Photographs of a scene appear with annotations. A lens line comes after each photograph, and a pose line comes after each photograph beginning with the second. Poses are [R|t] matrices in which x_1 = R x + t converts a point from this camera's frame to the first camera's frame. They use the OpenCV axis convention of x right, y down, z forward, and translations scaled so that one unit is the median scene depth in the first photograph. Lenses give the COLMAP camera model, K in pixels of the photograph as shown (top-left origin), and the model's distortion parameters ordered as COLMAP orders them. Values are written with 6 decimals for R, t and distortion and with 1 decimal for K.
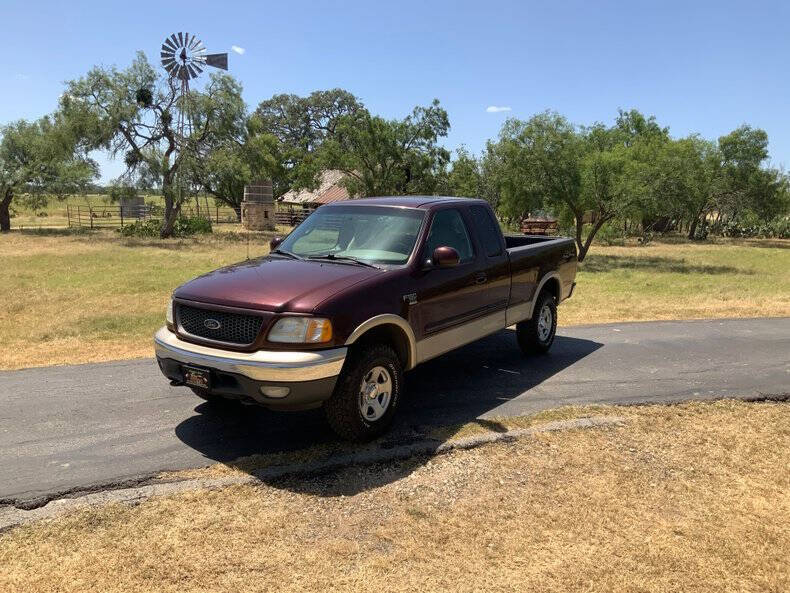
lens RADIAL K [[660.1, 0, 393.6], [0, 660.1, 297.1], [0, 0, 1]] dist [0.047870, -0.085978]
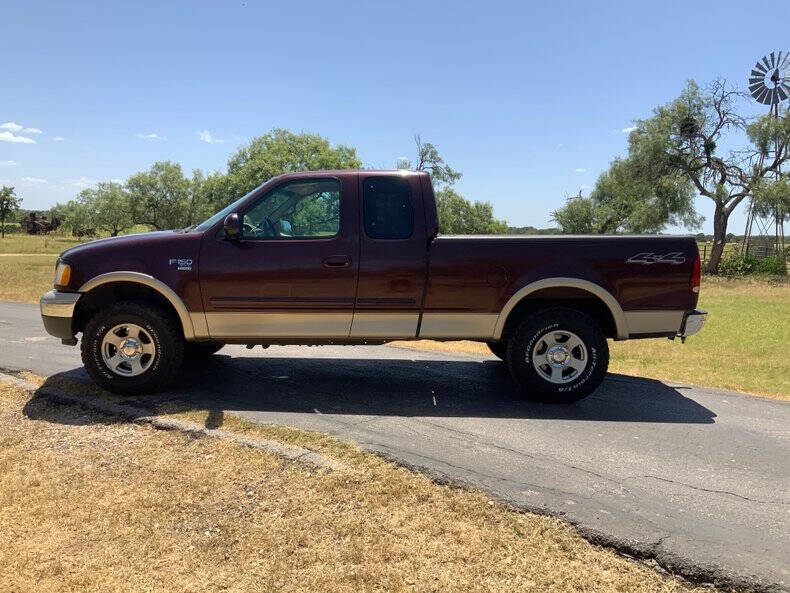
lens RADIAL K [[660.1, 0, 388.0], [0, 660.1, 298.2], [0, 0, 1]] dist [0.047870, -0.085978]
pose [[0.551279, 0.078698, -0.830601, 0.969304], [-0.140422, 0.990092, 0.000610, 0.008755], [0.822419, 0.116298, 0.556867, 0.696562]]
